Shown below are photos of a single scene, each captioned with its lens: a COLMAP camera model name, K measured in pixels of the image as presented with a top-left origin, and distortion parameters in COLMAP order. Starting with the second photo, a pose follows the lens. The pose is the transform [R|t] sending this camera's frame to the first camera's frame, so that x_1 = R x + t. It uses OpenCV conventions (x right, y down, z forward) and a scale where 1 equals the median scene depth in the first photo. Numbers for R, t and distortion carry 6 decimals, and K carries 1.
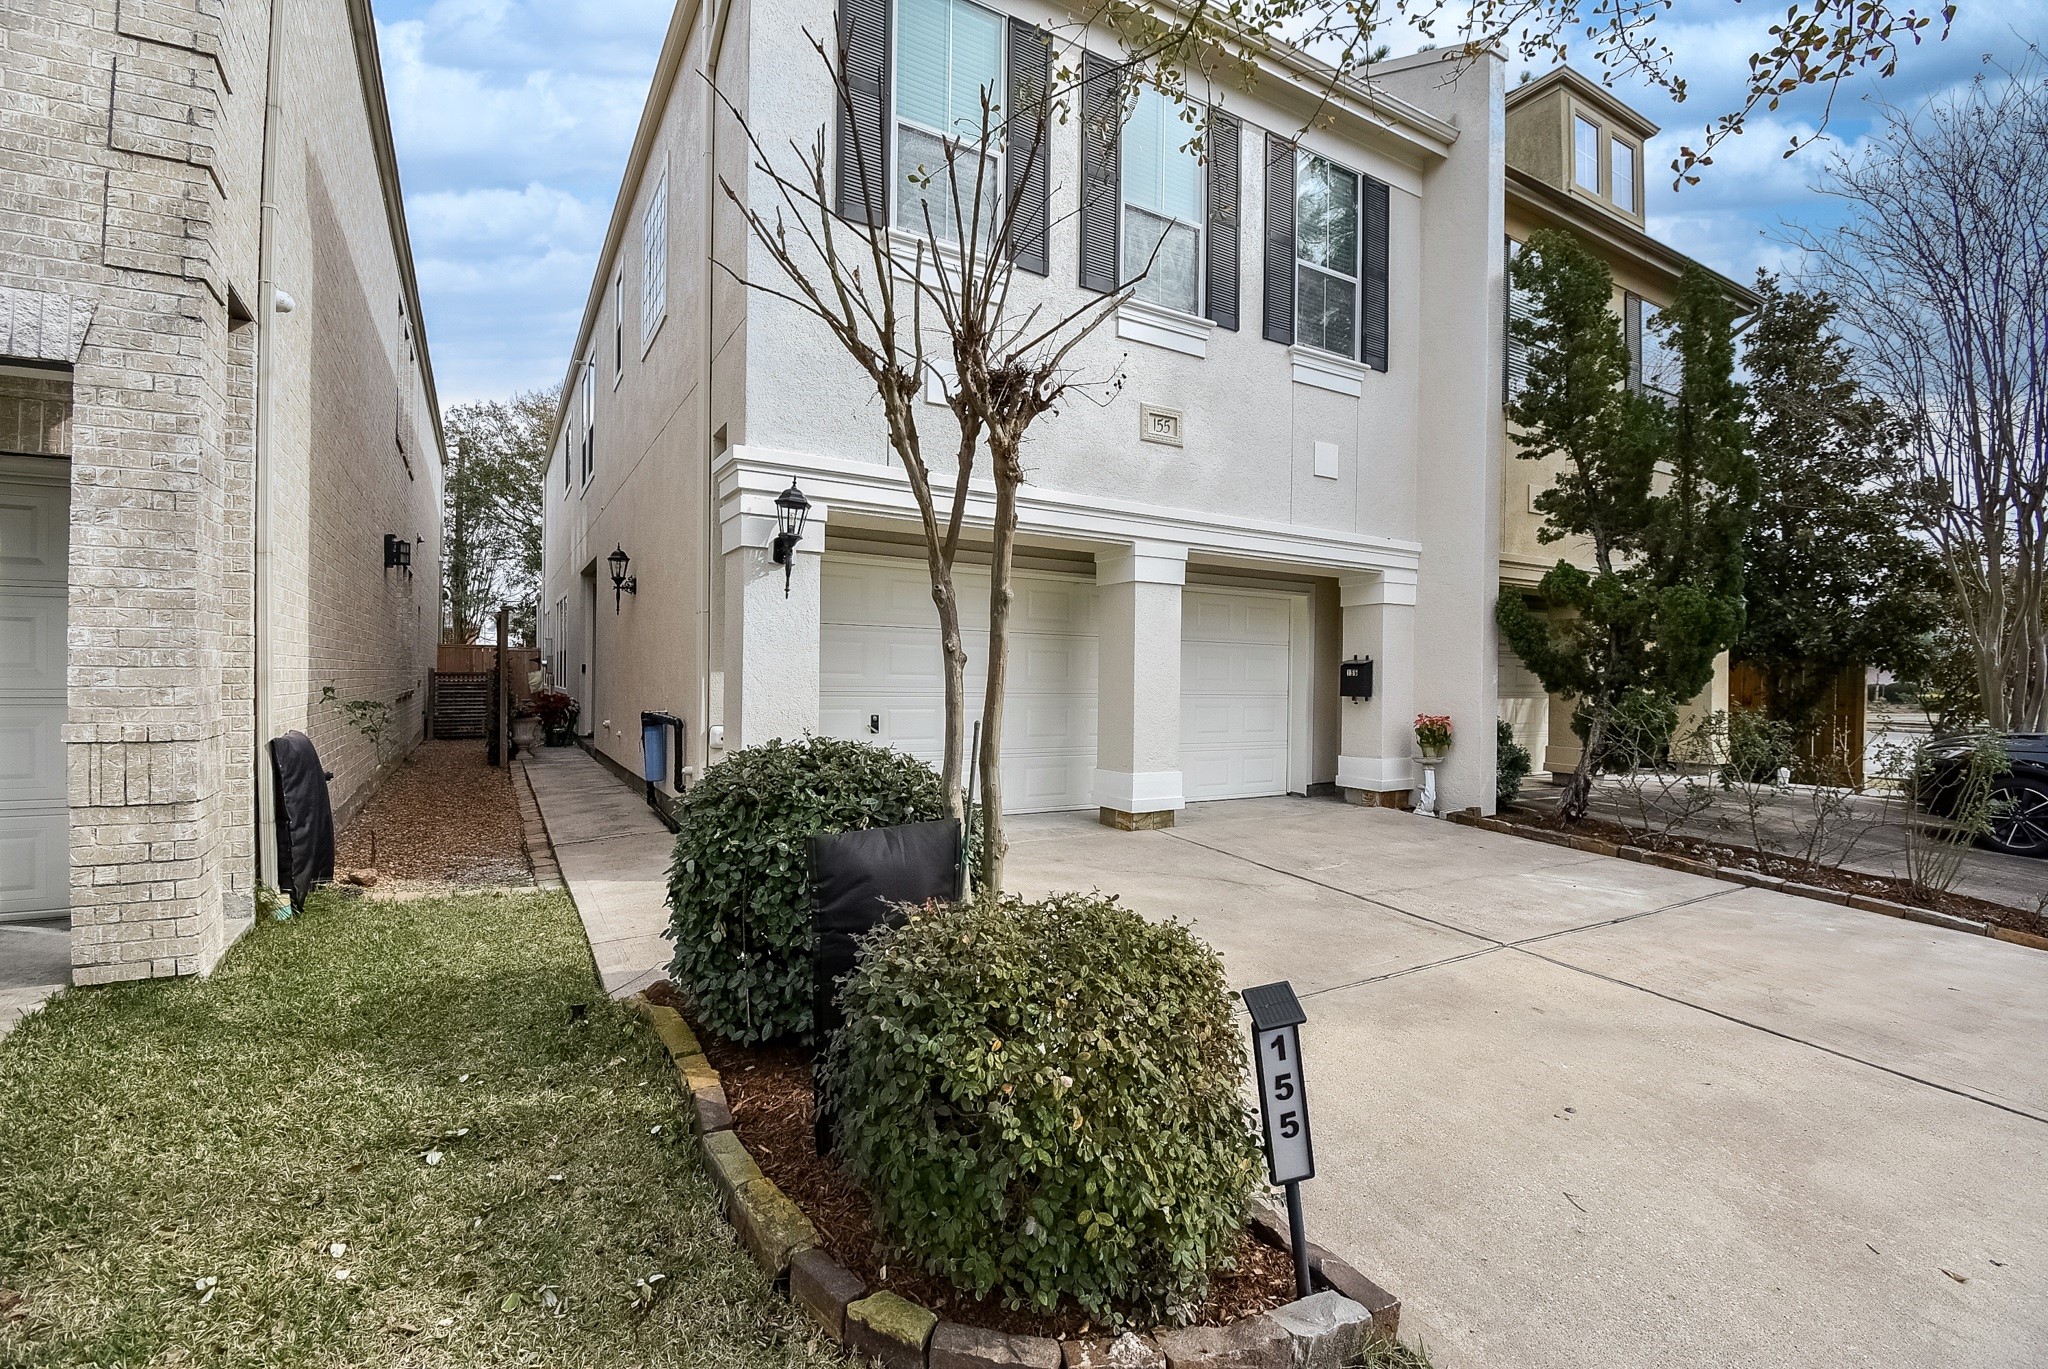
lens RADIAL K [[904.1, 0, 1027.8], [0, 904.1, 679.8], [0, 0, 1]] dist [0.019346, -0.026211]
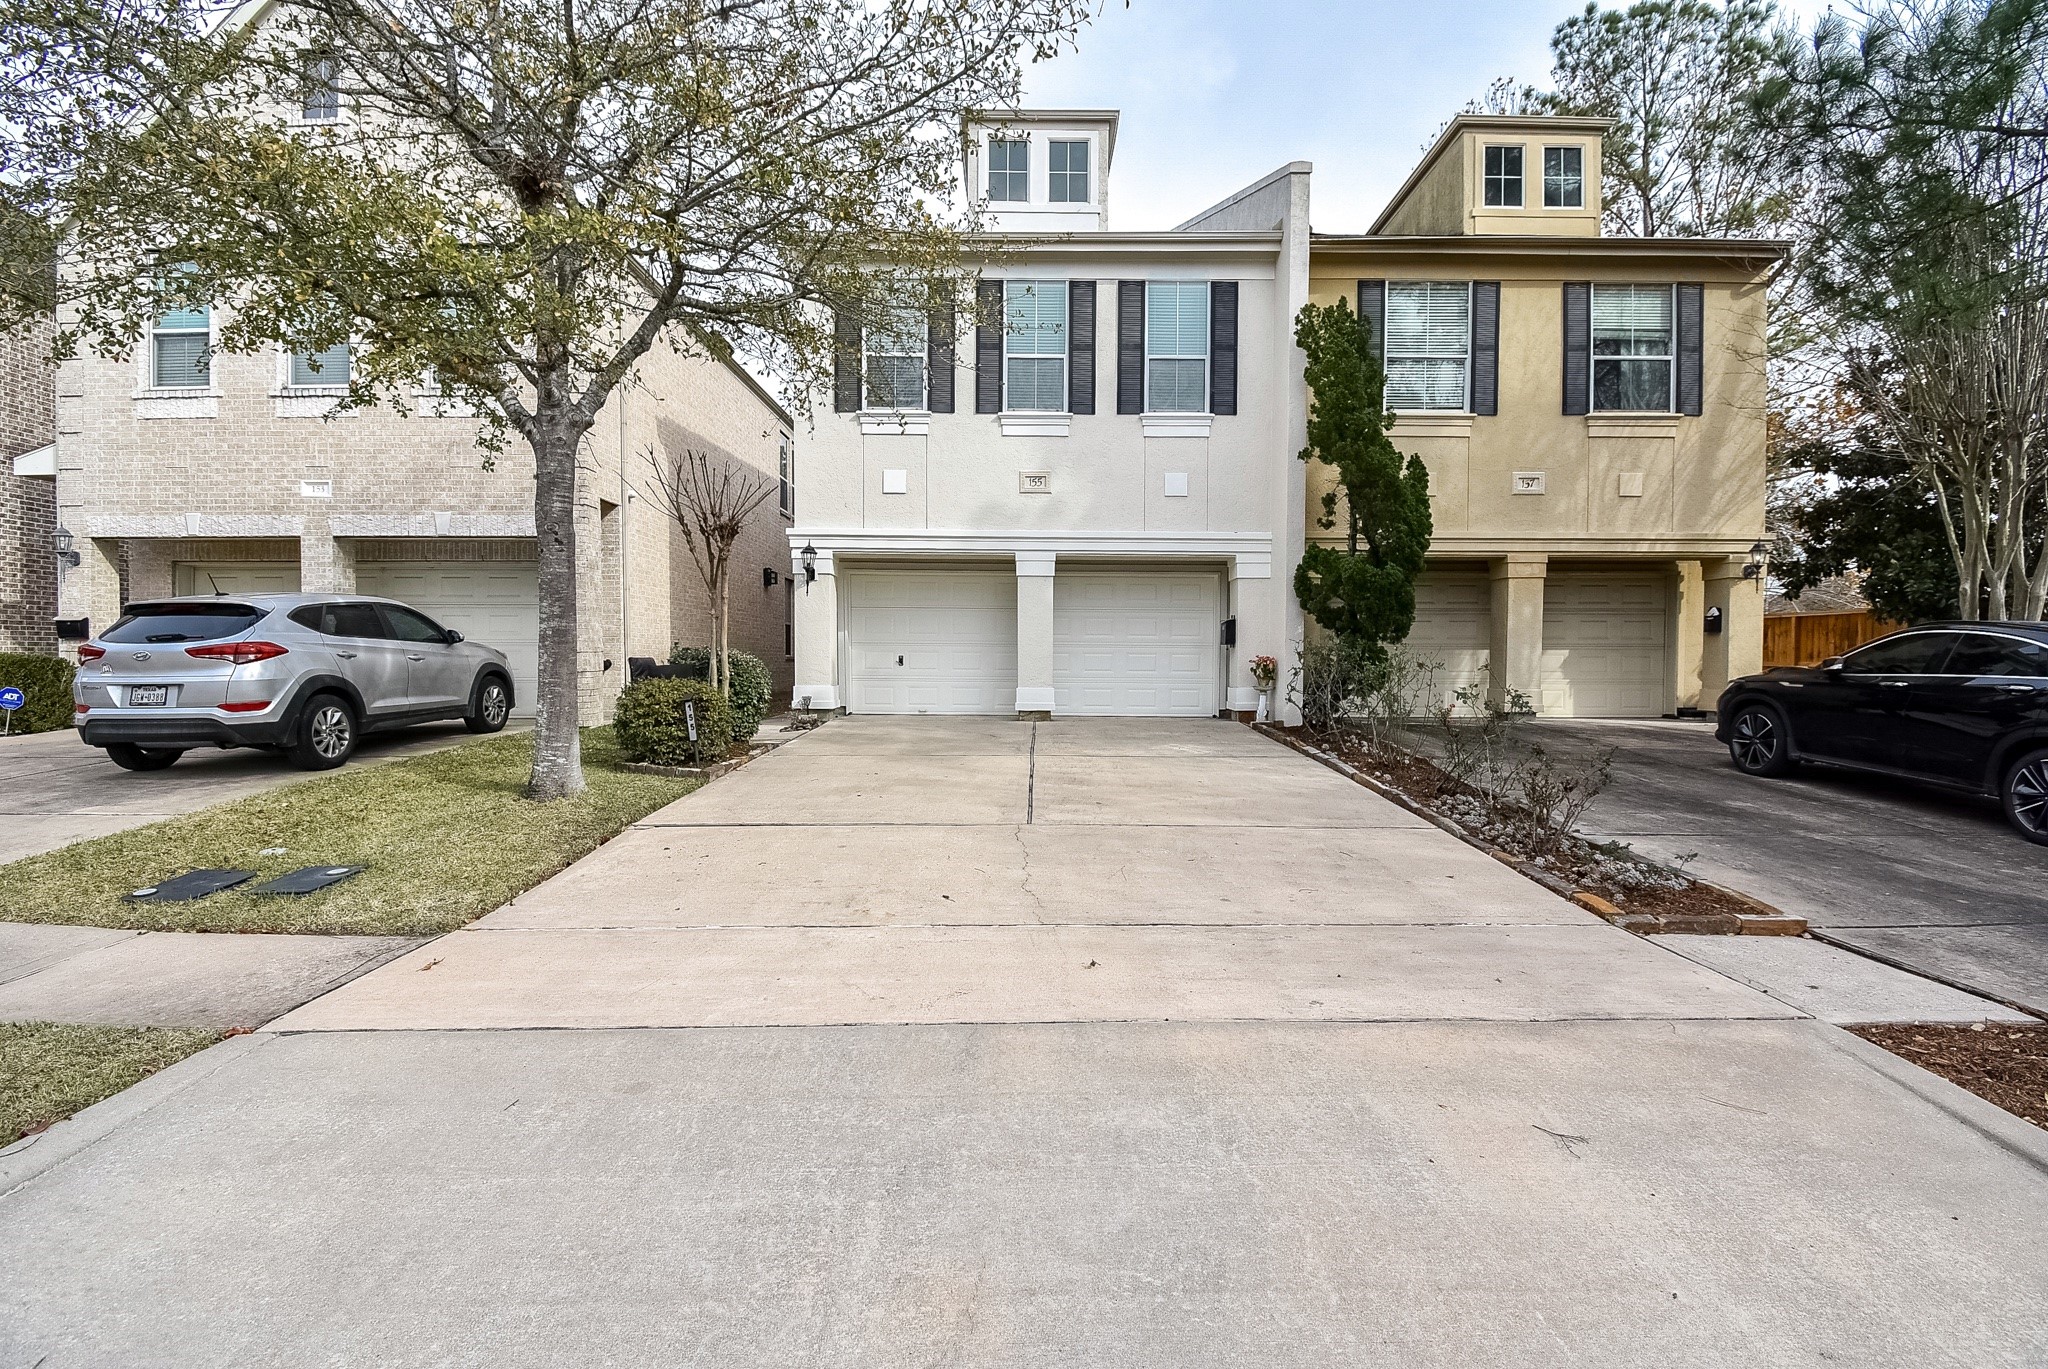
lens RADIAL K [[904.1, 0, 1027.8], [0, 904.1, 679.8], [0, 0, 1]] dist [0.019346, -0.026211]
pose [[0.857599, 0.004491, -0.514299, 0.986842], [0.004144, 0.999869, 0.015641, 0.059837], [0.514301, -0.015545, 0.857469, -0.450913]]
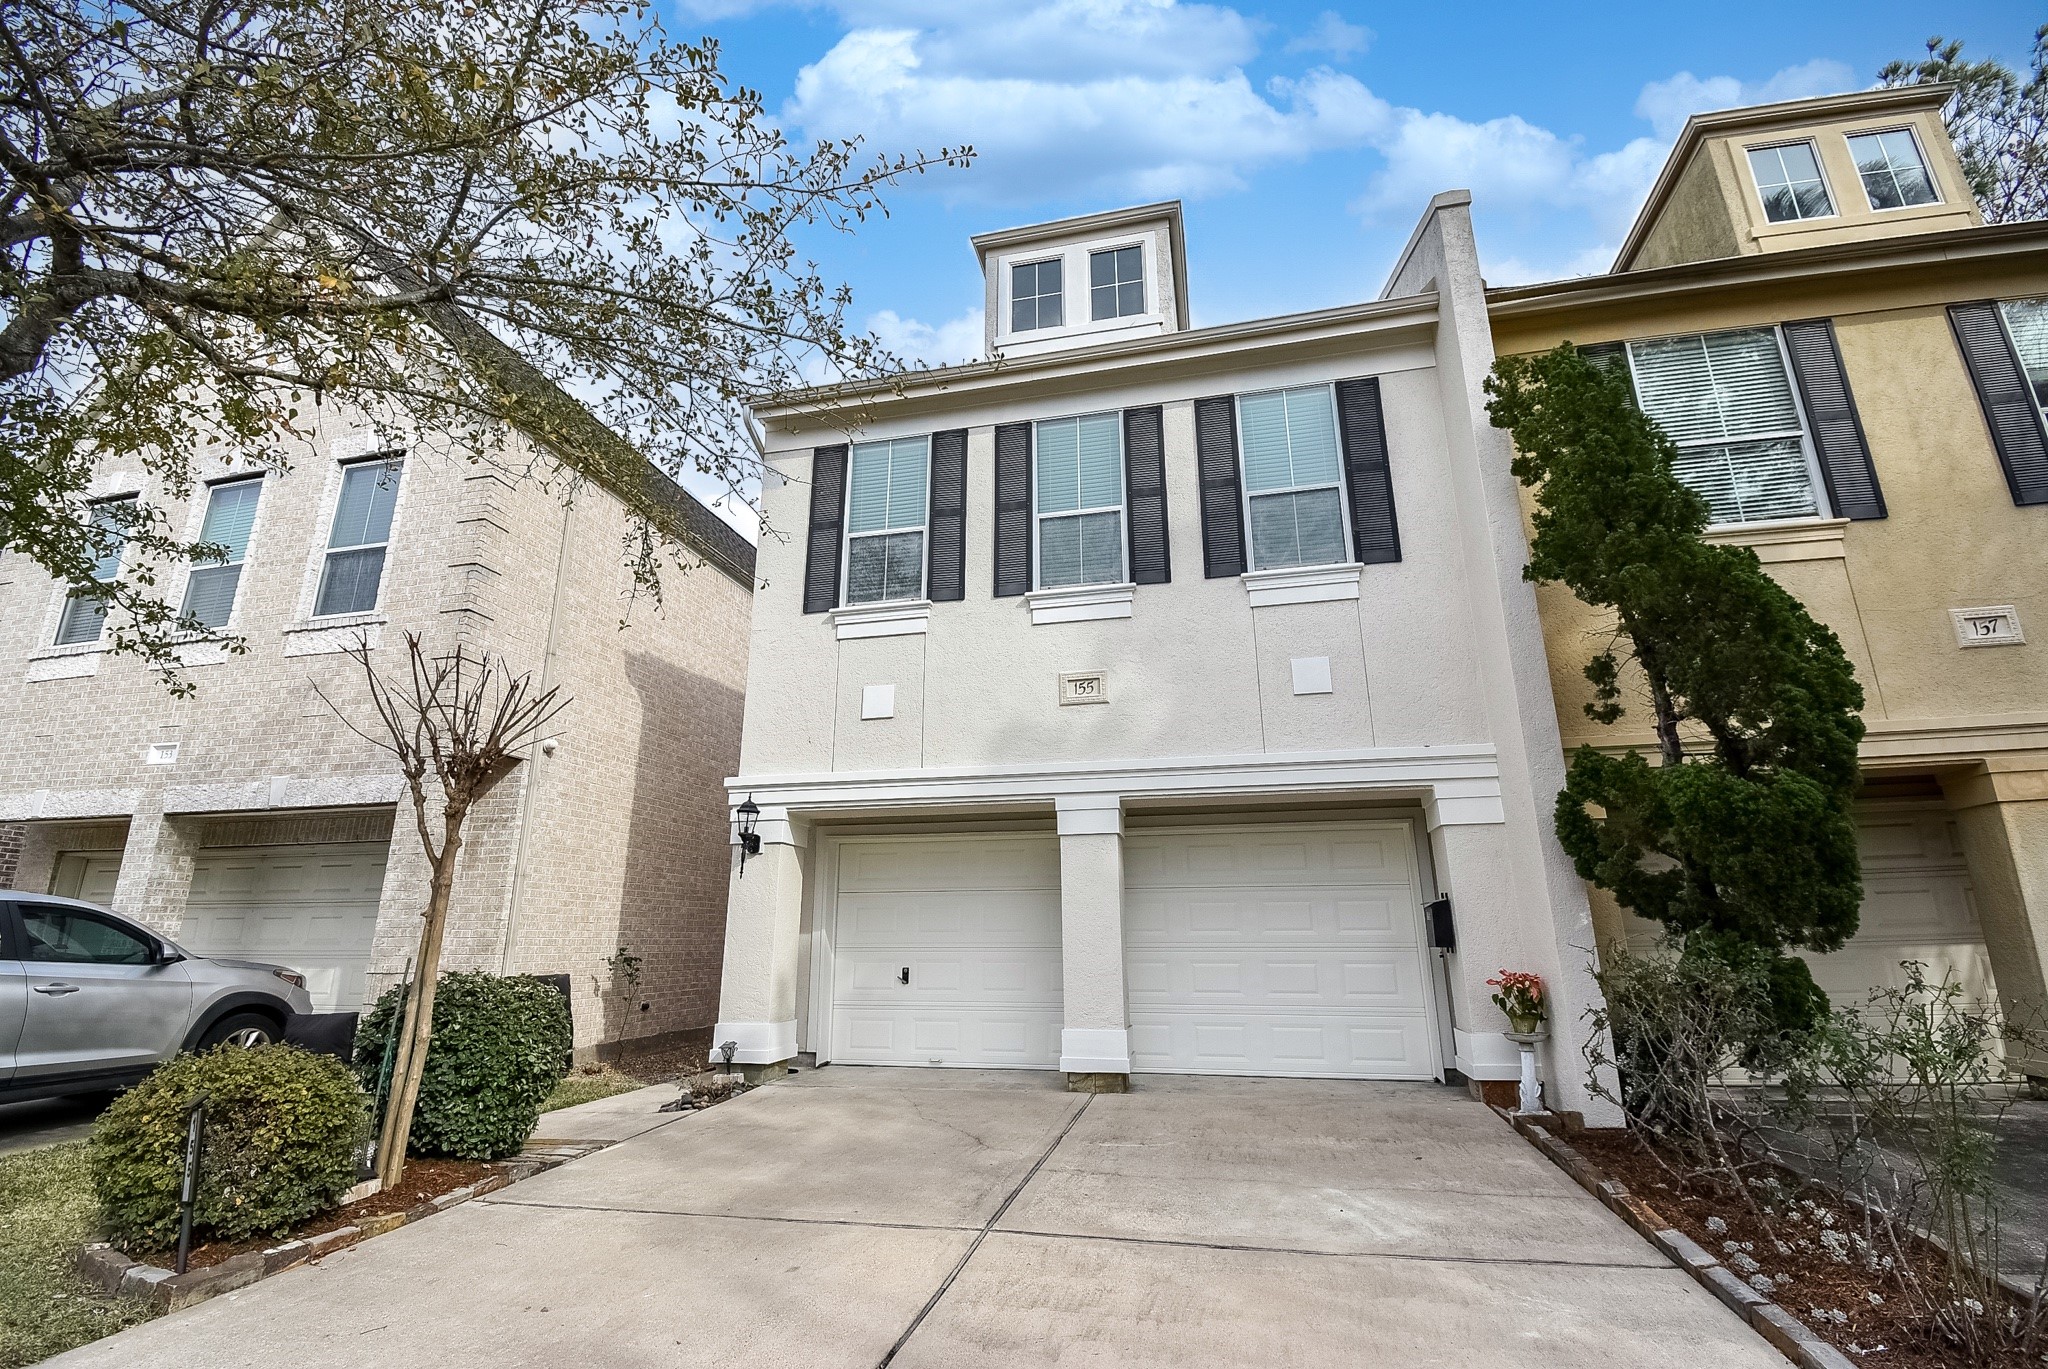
lens RADIAL K [[904.1, 0, 1027.8], [0, 904.1, 679.8], [0, 0, 1]] dist [0.019346, -0.026211]
pose [[0.723596, -0.207374, -0.658335, 0.801959], [0.014054, 0.958028, -0.286330, 0.019449], [0.690081, 0.197934, 0.696140, 0.191634]]
